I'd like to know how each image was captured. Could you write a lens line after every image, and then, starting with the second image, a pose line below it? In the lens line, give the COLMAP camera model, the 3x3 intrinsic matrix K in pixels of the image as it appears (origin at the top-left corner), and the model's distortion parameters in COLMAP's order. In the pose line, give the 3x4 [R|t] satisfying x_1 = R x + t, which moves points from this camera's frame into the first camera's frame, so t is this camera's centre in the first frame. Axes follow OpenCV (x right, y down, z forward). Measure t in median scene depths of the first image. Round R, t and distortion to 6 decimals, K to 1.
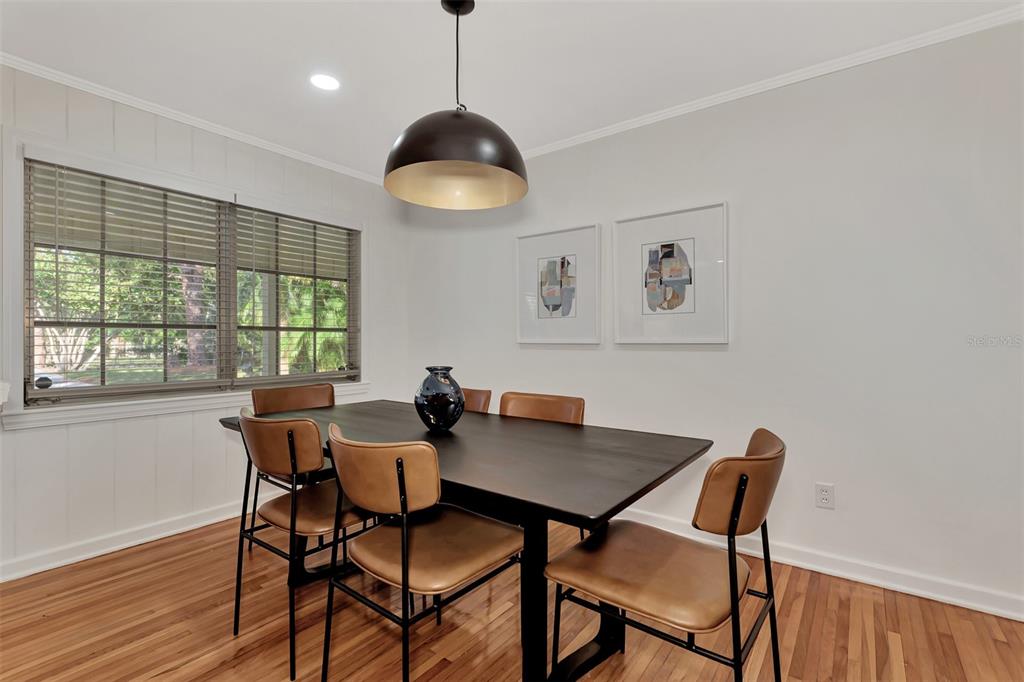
lens RADIAL K [[468.1, 0, 514.1], [0, 468.1, 336.4], [0, 0, 1]] dist [-0.014682, 0.000431]
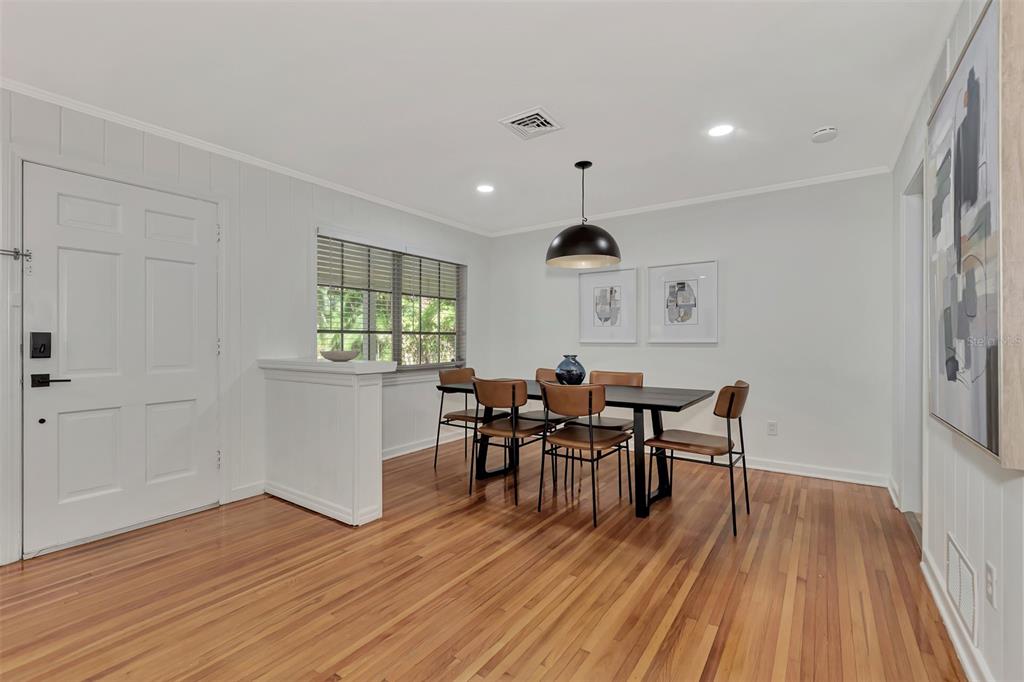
lens RADIAL K [[468.1, 0, 507.7], [0, 468.1, 343.1], [0, 0, 1]] dist [-0.014682, 0.000431]
pose [[0.999110, -0.001034, 0.042157, -0.357015], [0.000507, 0.999922, 0.012511, -0.004605], [-0.042167, -0.012478, 0.999033, -0.629740]]
